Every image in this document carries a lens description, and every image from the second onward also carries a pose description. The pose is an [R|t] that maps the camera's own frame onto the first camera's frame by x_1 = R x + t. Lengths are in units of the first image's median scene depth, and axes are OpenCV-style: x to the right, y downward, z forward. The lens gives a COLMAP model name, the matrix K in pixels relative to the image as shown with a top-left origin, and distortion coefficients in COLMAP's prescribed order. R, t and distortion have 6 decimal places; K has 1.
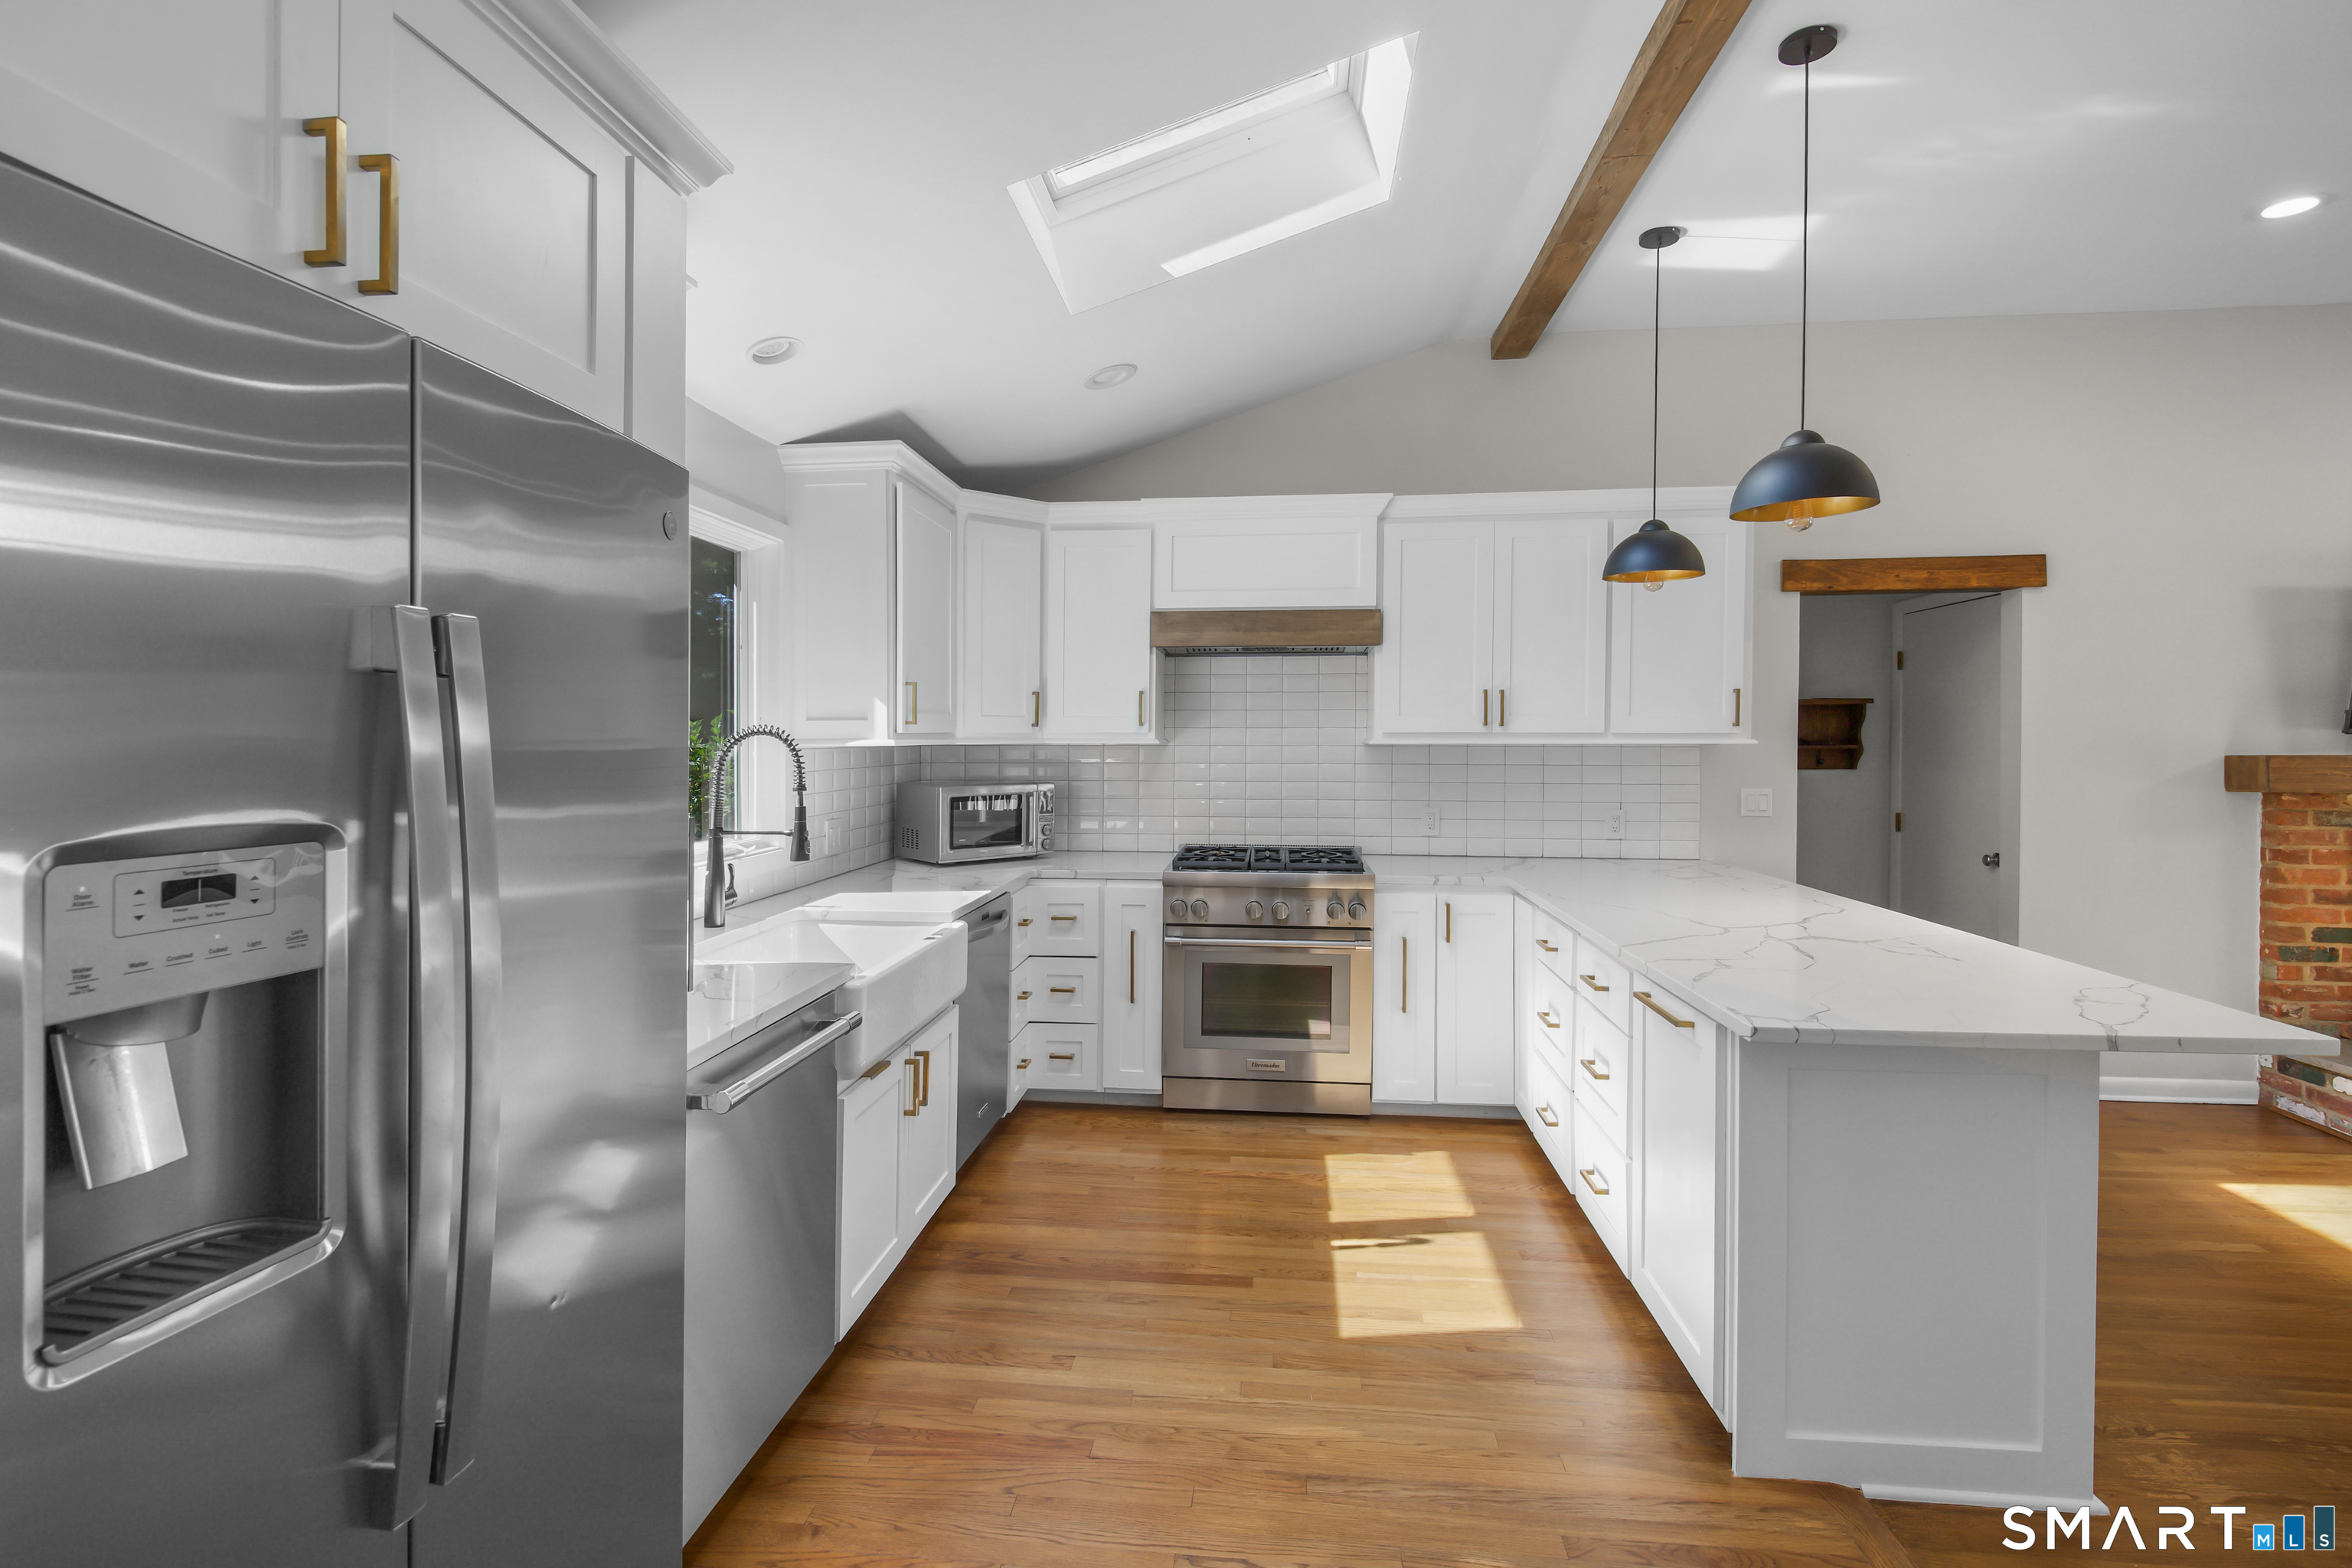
lens RADIAL K [[1107.2, 0, 1072.7], [0, 1107.2, 749.6], [0, 0, 1]] dist [0.003809, -0.010465]
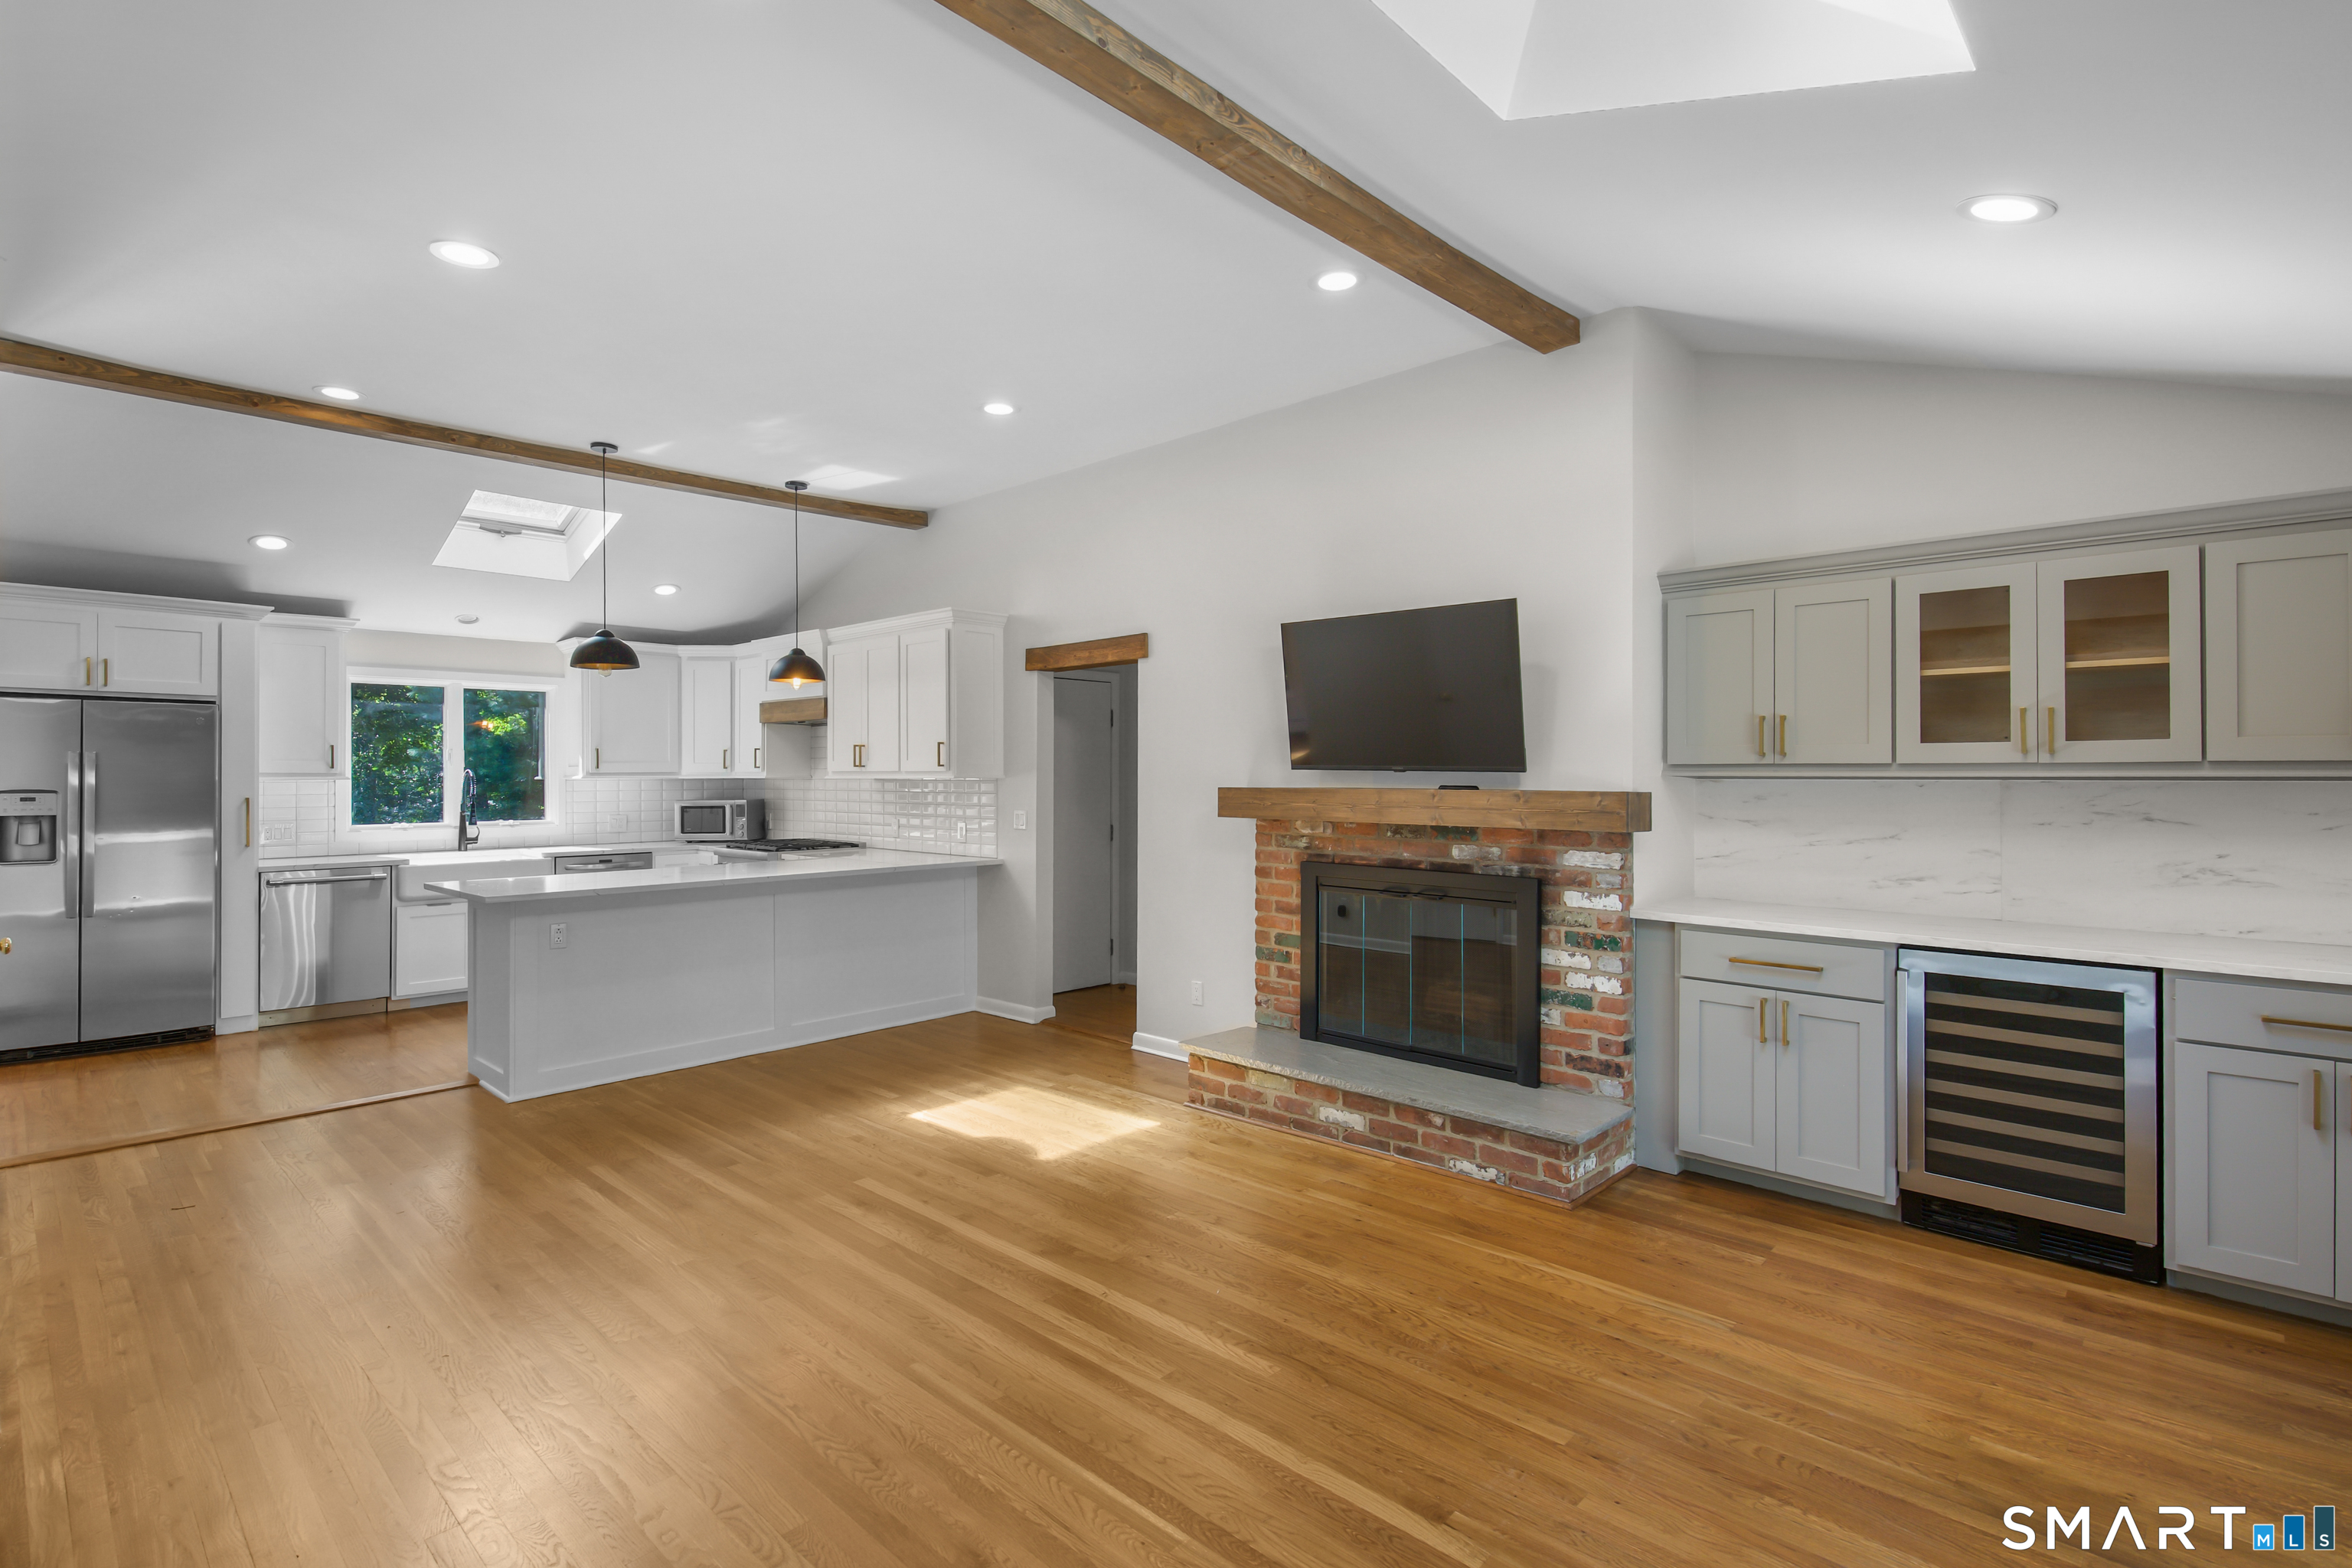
lens RADIAL K [[1107.2, 0, 1146.0], [0, 1107.2, 767.6], [0, 0, 1]] dist [0.003809, -0.010465]
pose [[0.793879, -0.005369, -0.608053, 1.753880], [-0.003367, 0.999907, -0.013226, 0.000088], [0.608067, 0.012547, 0.793787, -0.041491]]
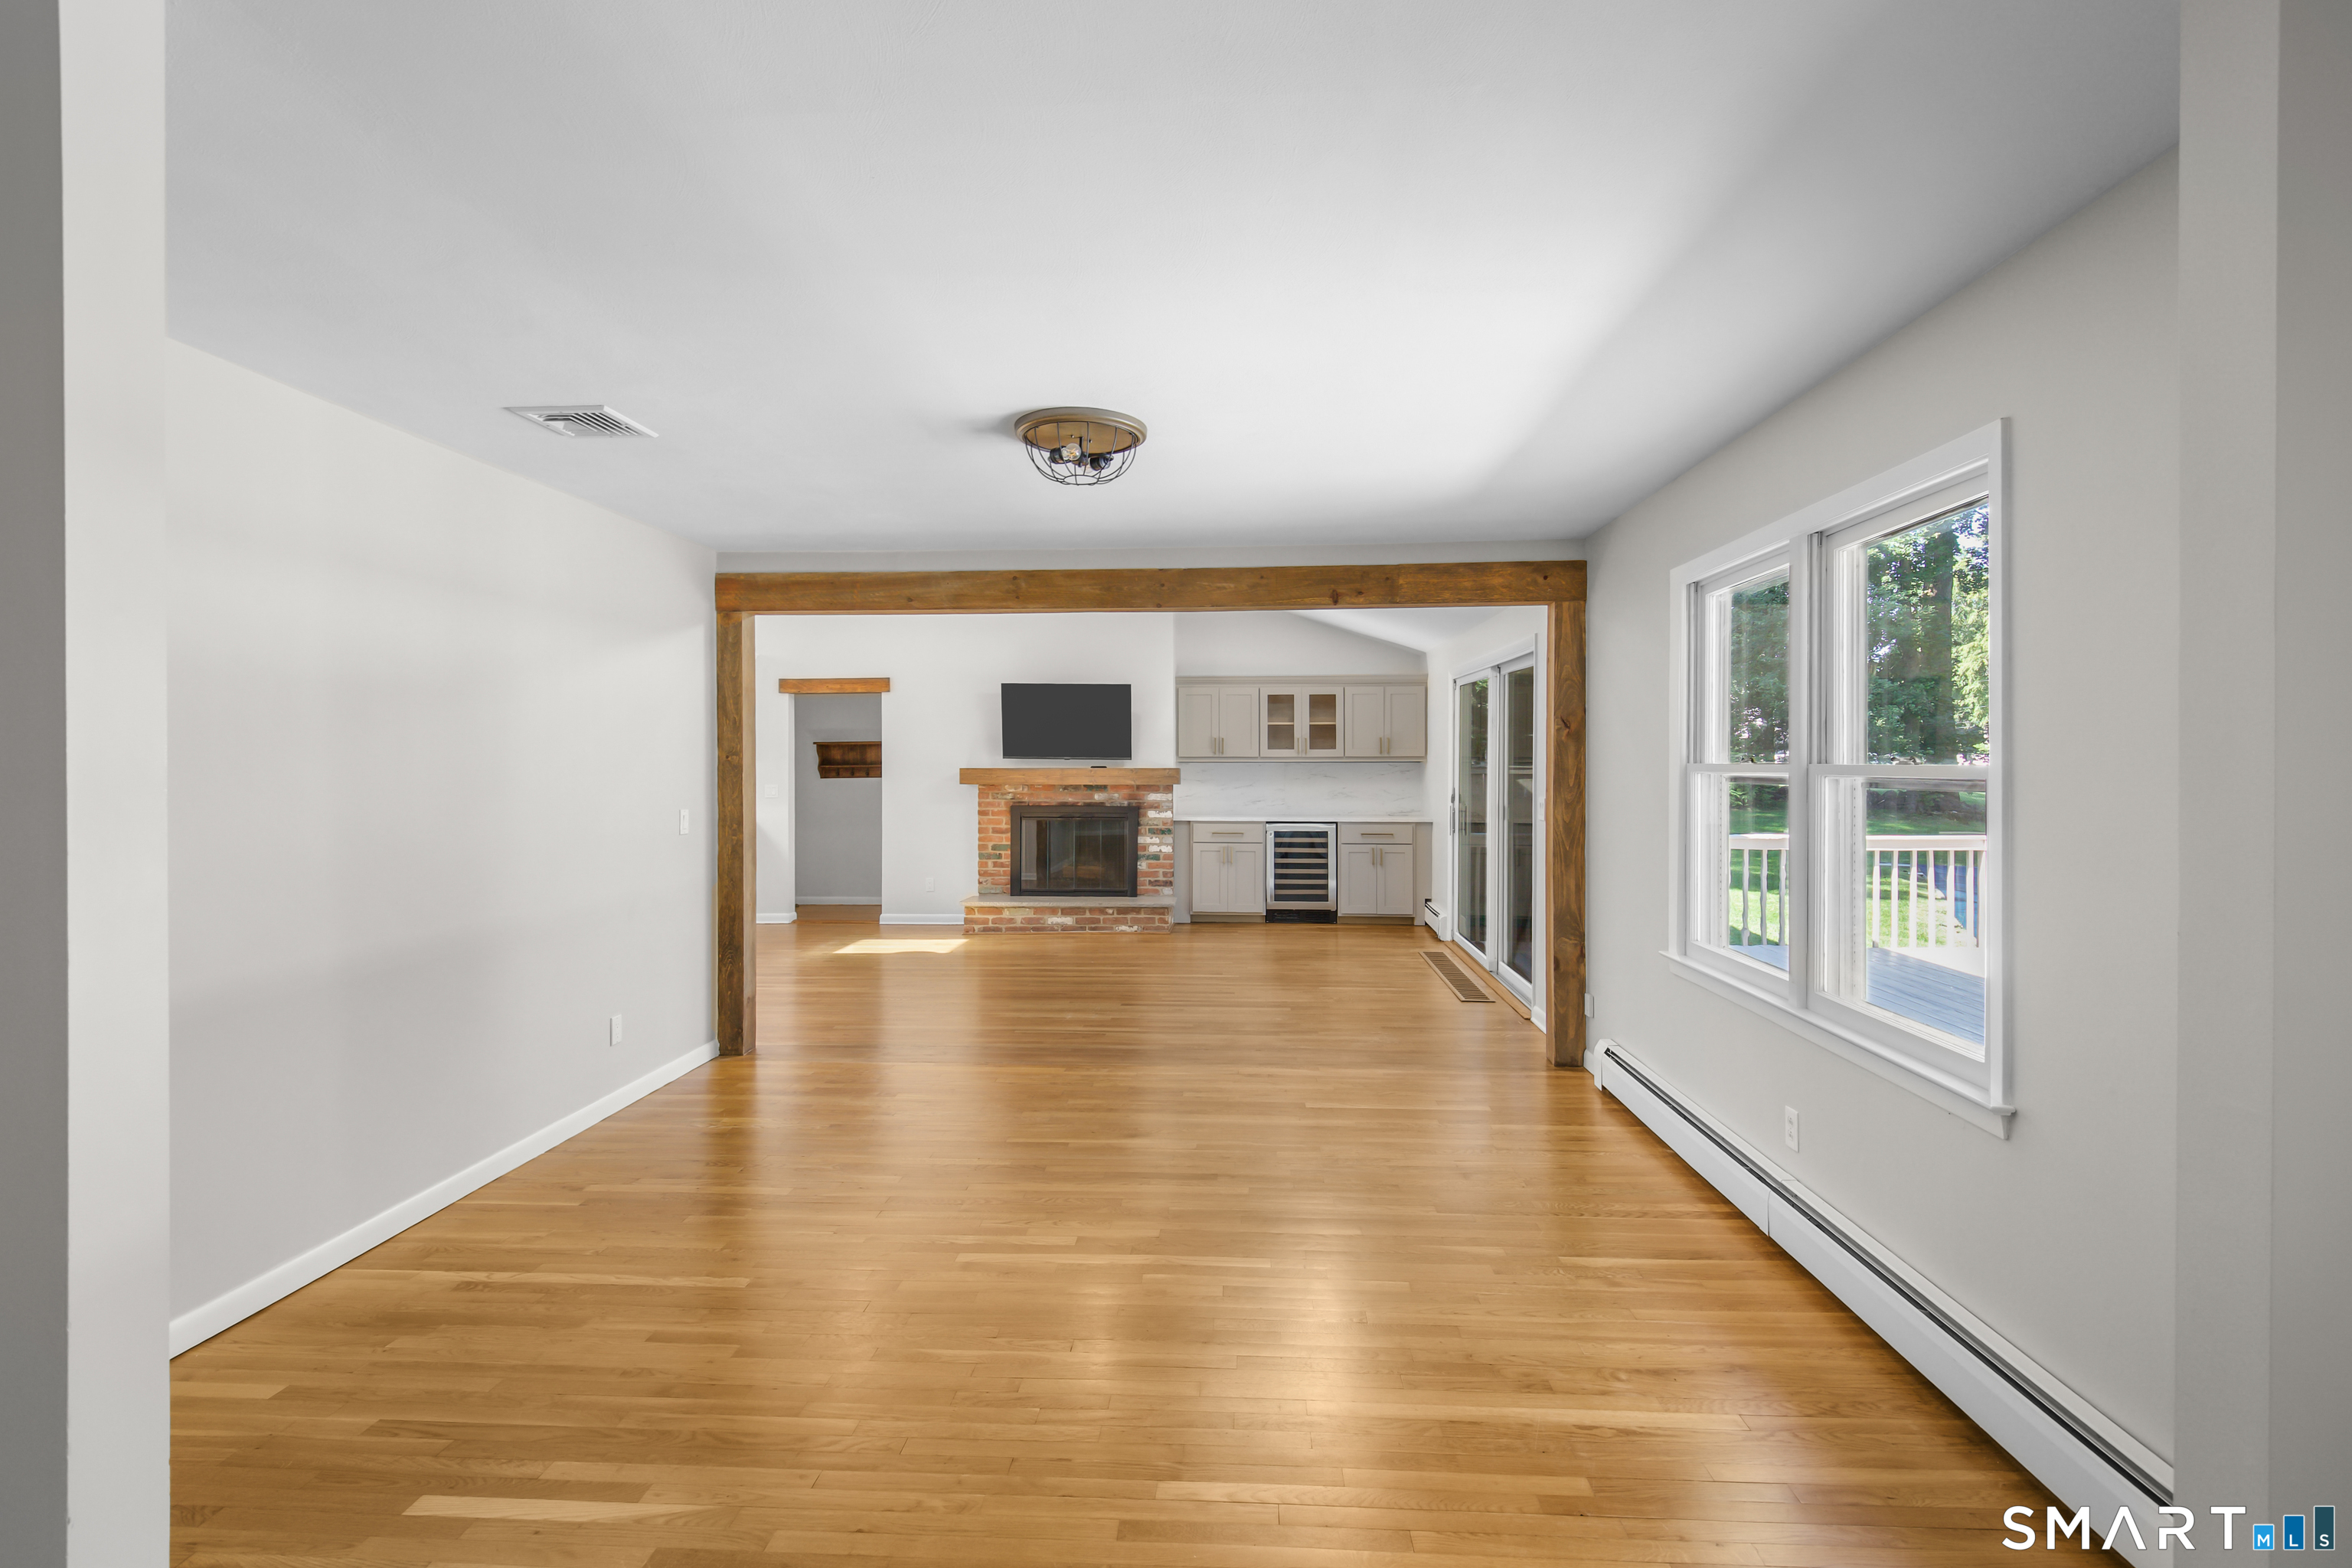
lens RADIAL K [[1107.2, 0, 1191.5], [0, 1107.2, 780.8], [0, 0, 1]] dist [0.003809, -0.010465]
pose [[0.996905, -0.003526, 0.078537, 1.365993], [0.002869, 0.999960, 0.008474, 0.013806], [-0.078564, -0.008223, 0.996875, -1.308912]]
